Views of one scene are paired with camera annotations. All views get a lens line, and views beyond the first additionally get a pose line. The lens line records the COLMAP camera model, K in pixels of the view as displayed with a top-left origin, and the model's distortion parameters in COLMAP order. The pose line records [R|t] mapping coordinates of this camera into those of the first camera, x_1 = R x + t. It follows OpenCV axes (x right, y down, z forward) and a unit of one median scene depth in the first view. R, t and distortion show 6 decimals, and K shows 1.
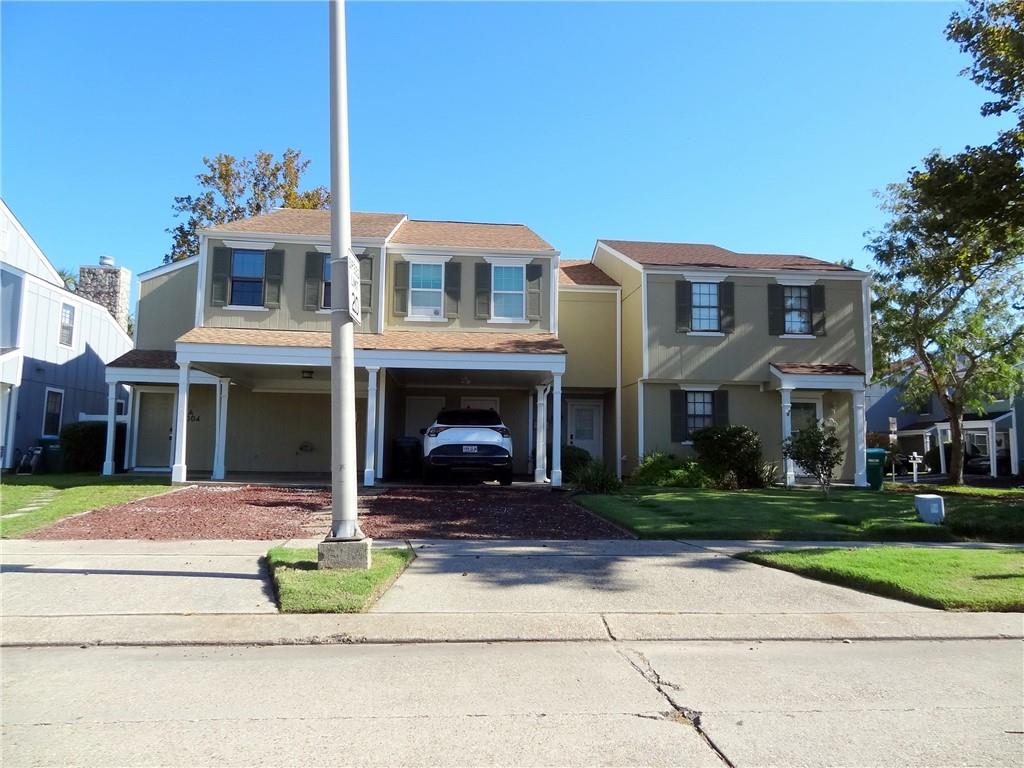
lens RADIAL K [[730.0, 0, 515.9], [0, 730.0, 380.1], [0, 0, 1]] dist [-0.004088, 0.013080]
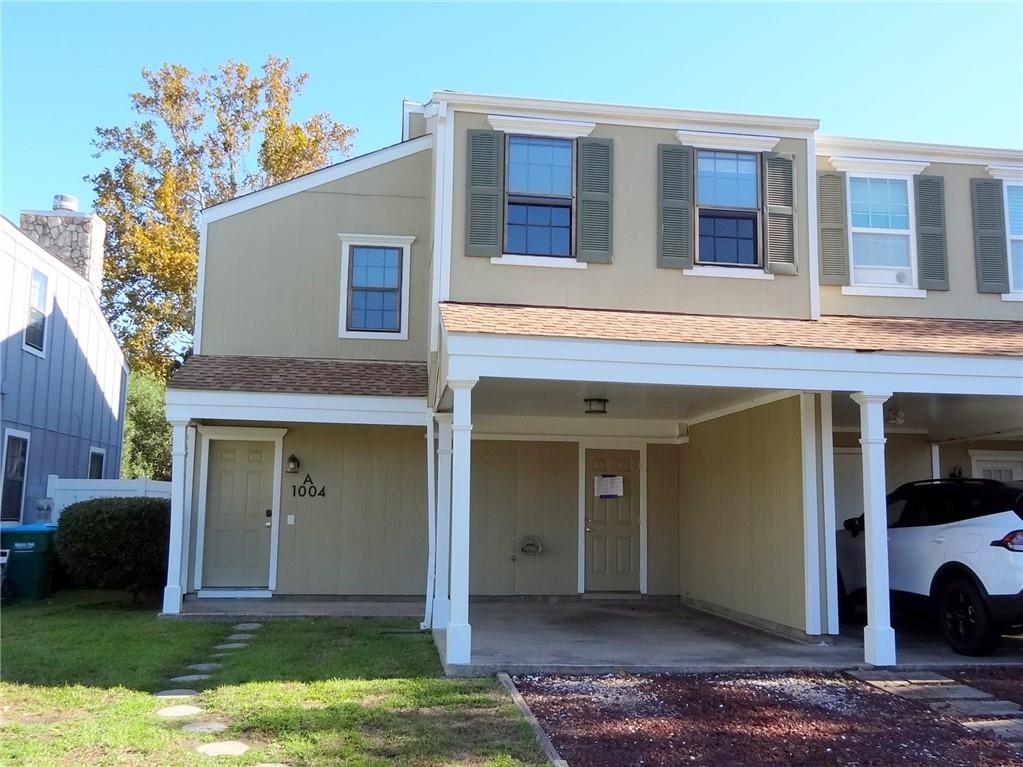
lens RADIAL K [[982.0, 0, 512.6], [0, 982.0, 383.9], [0, 0, 1]] dist [-0.005205, 0.000000]
pose [[0.999186, 0.003759, 0.040160, -0.260827], [-0.002668, 0.999627, -0.027197, -0.003110], [-0.040247, 0.027068, 0.998823, 0.244331]]
